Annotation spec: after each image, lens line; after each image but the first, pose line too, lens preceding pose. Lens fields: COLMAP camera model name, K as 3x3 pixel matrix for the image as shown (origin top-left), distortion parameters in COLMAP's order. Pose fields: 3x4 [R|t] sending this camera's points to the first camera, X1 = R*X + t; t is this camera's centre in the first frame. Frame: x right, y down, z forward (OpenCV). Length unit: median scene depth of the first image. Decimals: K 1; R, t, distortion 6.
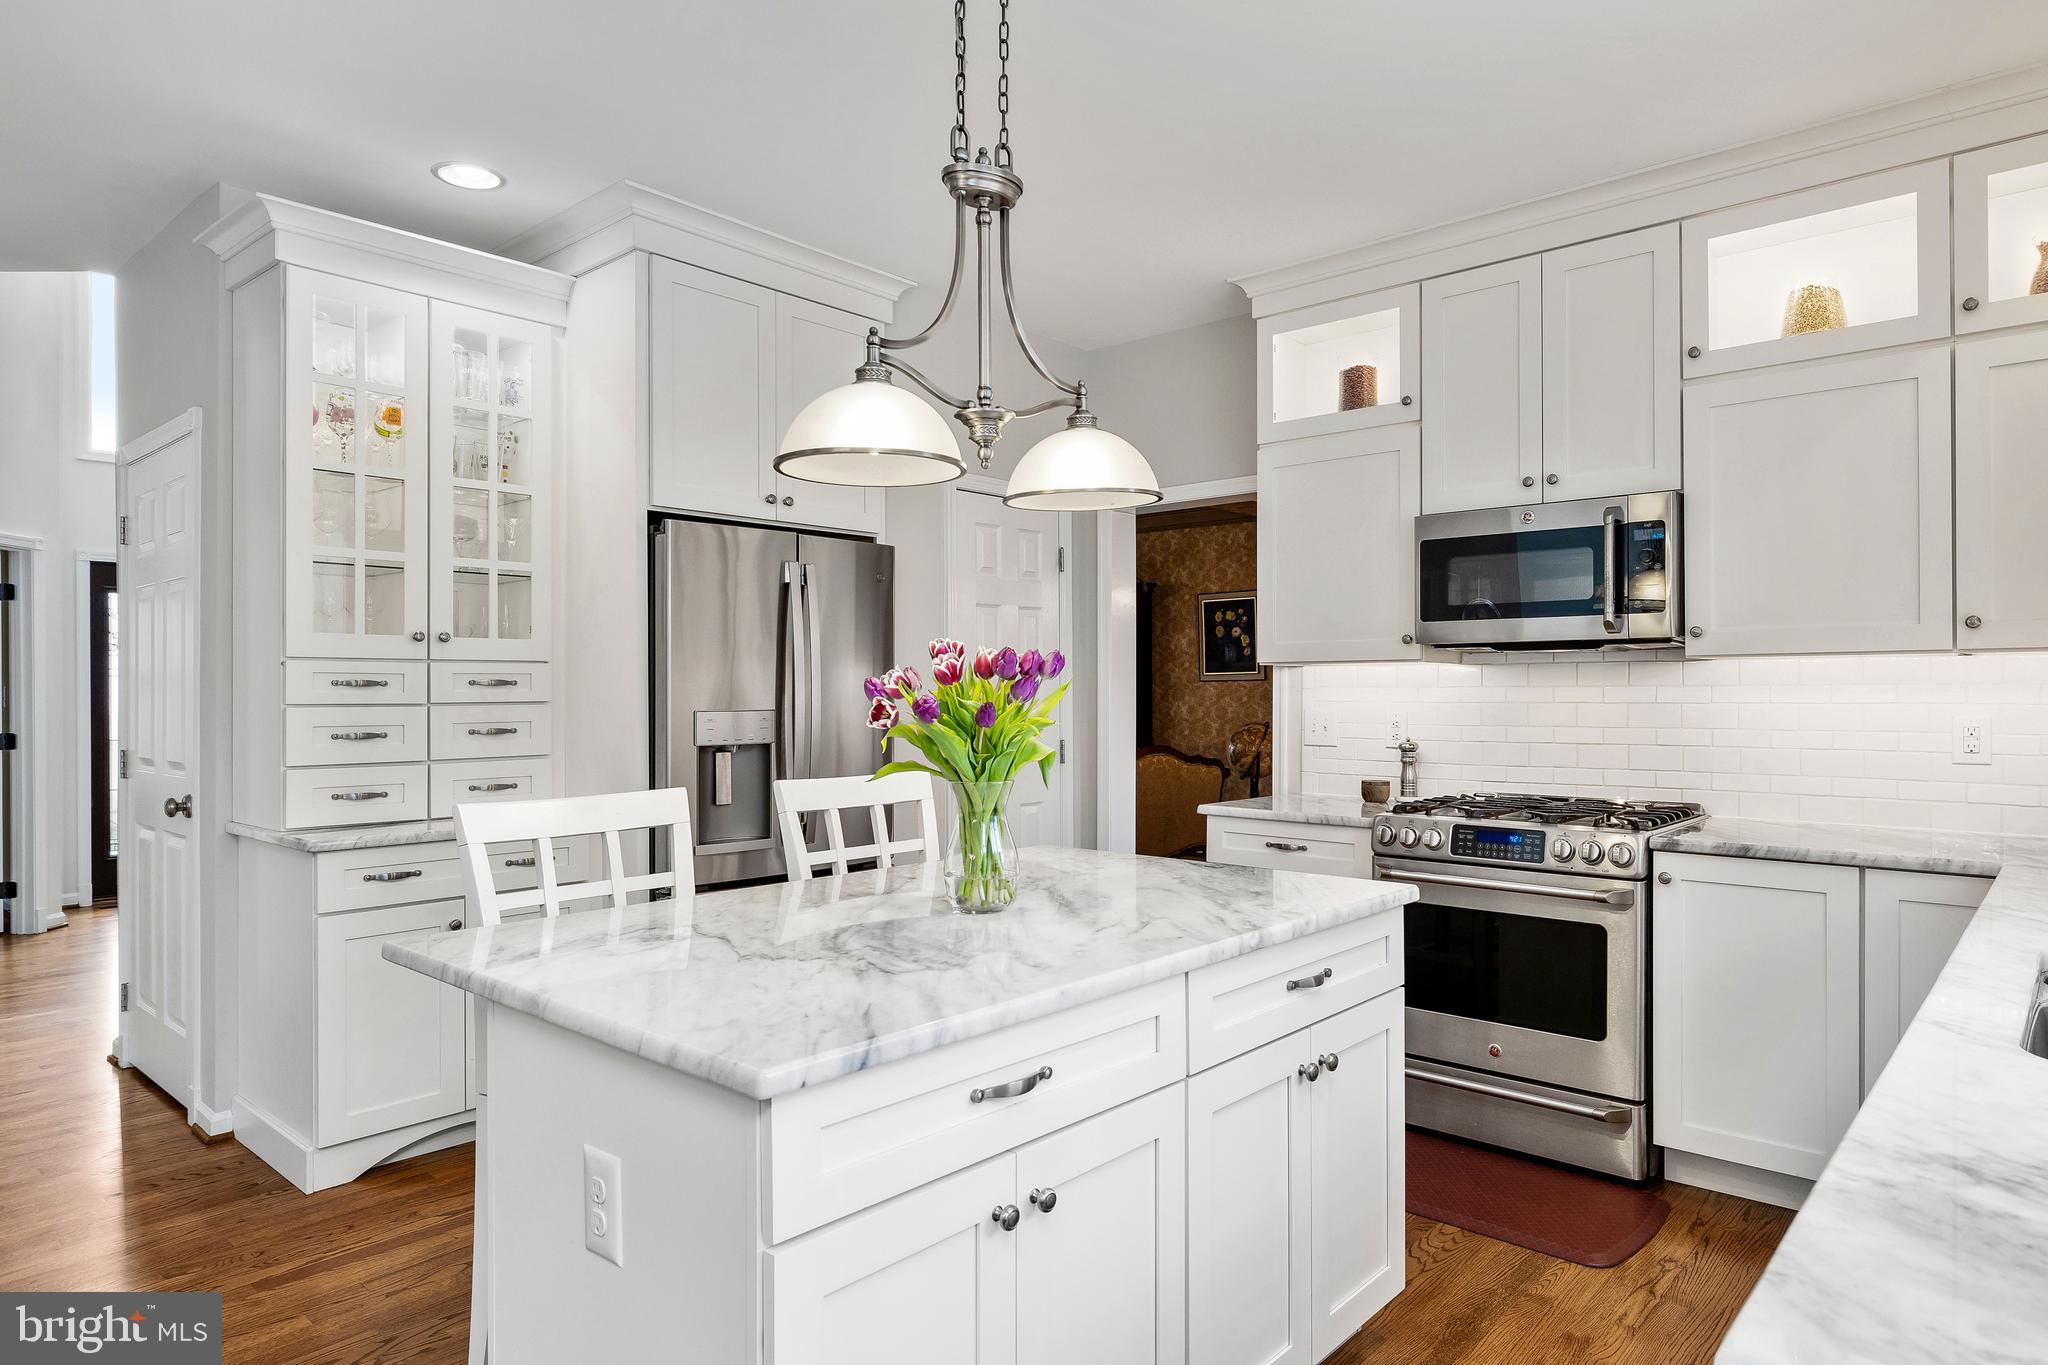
lens RADIAL K [[1234.6, 0, 1037.8], [0, 1234.6, 688.4], [0, 0, 1]] dist [-0.009872, 0.002807]
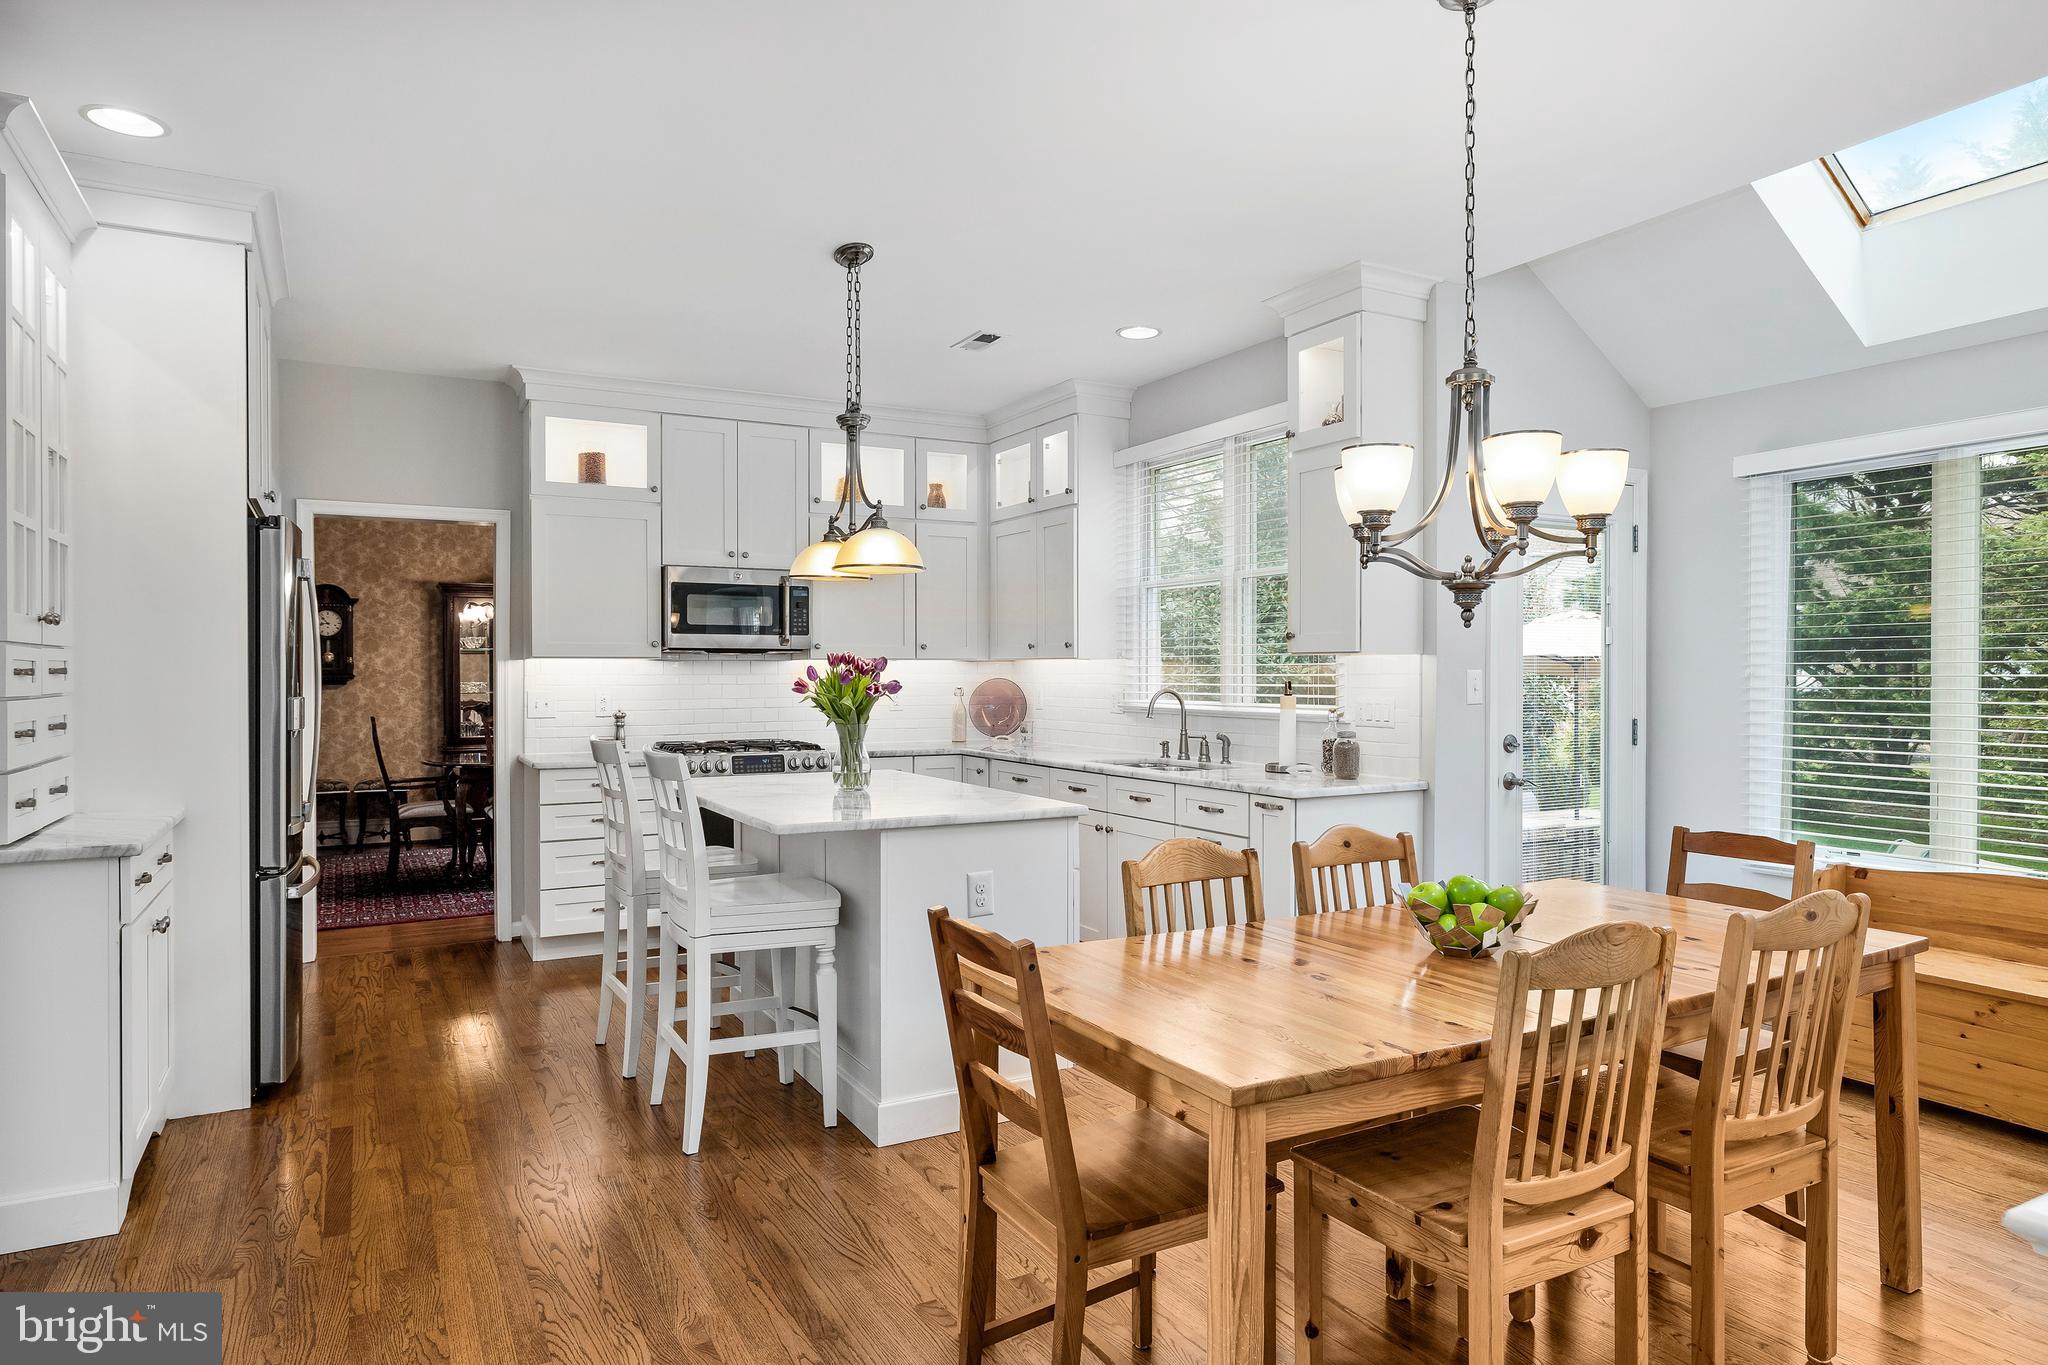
lens RADIAL K [[1234.6, 0, 1005.2], [0, 1234.6, 676.3], [0, 0, 1]] dist [-0.009872, 0.002807]
pose [[0.363223, -0.001224, 0.931702, -1.016086], [-0.001207, 0.999998, 0.001784, -0.002968], [-0.931702, -0.001772, 0.363220, 0.031086]]
